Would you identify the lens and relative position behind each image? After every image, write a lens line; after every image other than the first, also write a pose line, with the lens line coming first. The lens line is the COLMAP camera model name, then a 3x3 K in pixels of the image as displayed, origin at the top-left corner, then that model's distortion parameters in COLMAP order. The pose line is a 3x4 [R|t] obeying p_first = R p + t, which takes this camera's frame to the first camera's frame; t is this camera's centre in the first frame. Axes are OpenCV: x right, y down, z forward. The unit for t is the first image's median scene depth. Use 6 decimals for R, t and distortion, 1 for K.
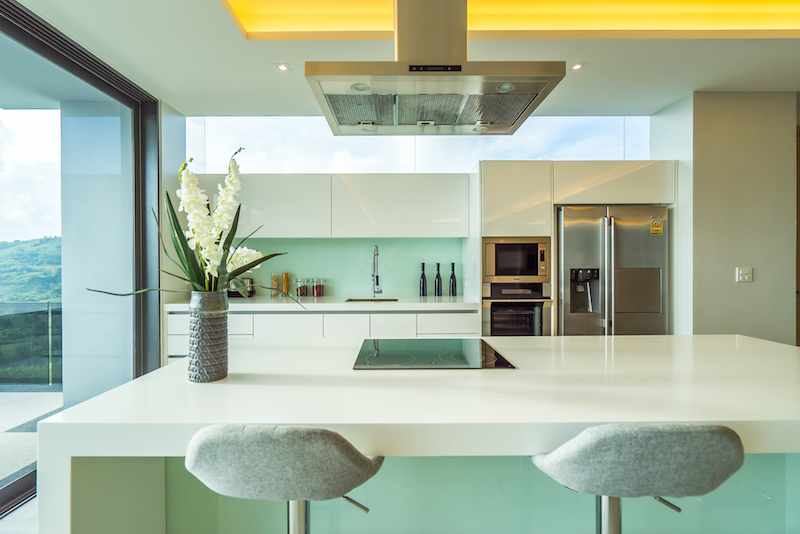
lens RADIAL K [[371.2, 0, 400.0], [0, 371.2, 267.0], [0, 0, 1]] dist [-0.002842, -0.000440]
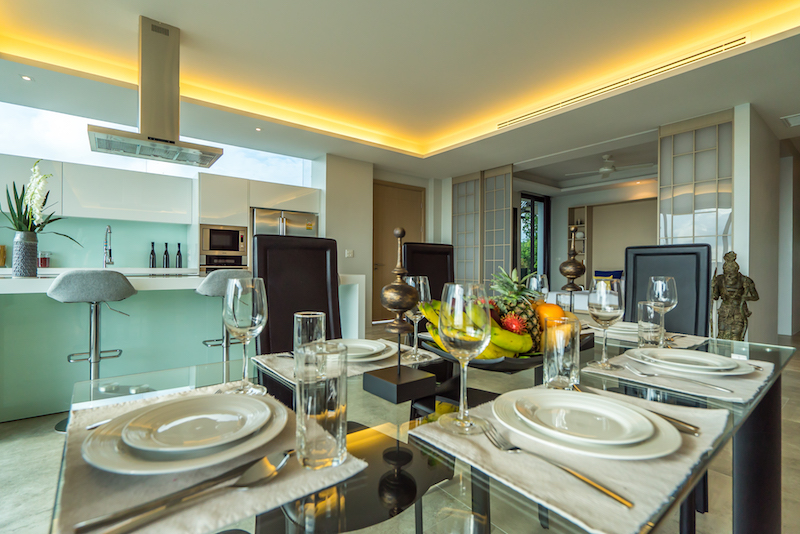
lens RADIAL K [[381.1, 0, 380.6], [0, 381.1, 266.7], [0, 0, 1]] dist [0.011898, 0.000229]
pose [[0.824084, 0.009985, 0.566380, -0.046225], [-0.007829, 0.999950, -0.006237, 0.092702], [-0.566414, 0.000706, 0.824121, -0.658300]]
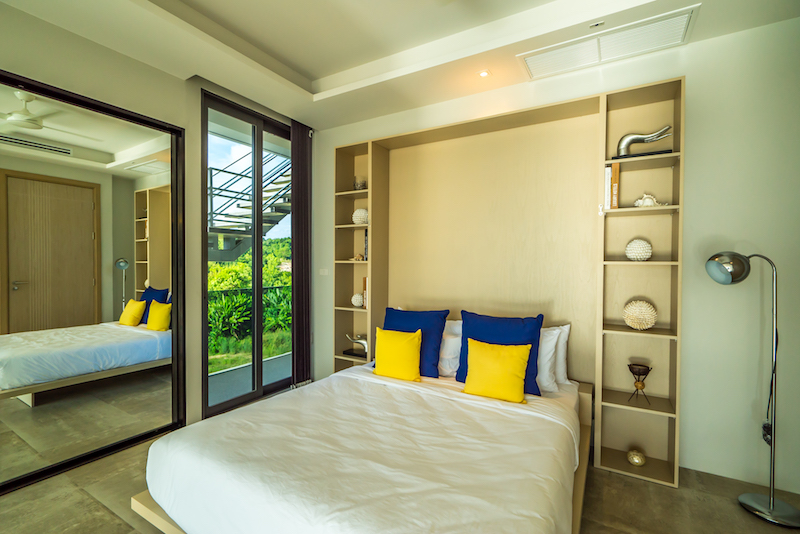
lens RADIAL K [[371.2, 0, 400.0], [0, 371.2, 267.0], [0, 0, 1]] dist [-0.002842, -0.000440]
pose [[0.519471, 0.001800, 0.854486, 1.875869], [-0.002500, 0.999997, -0.000587, -0.017142], [-0.854484, -0.001831, 0.519474, 0.153688]]
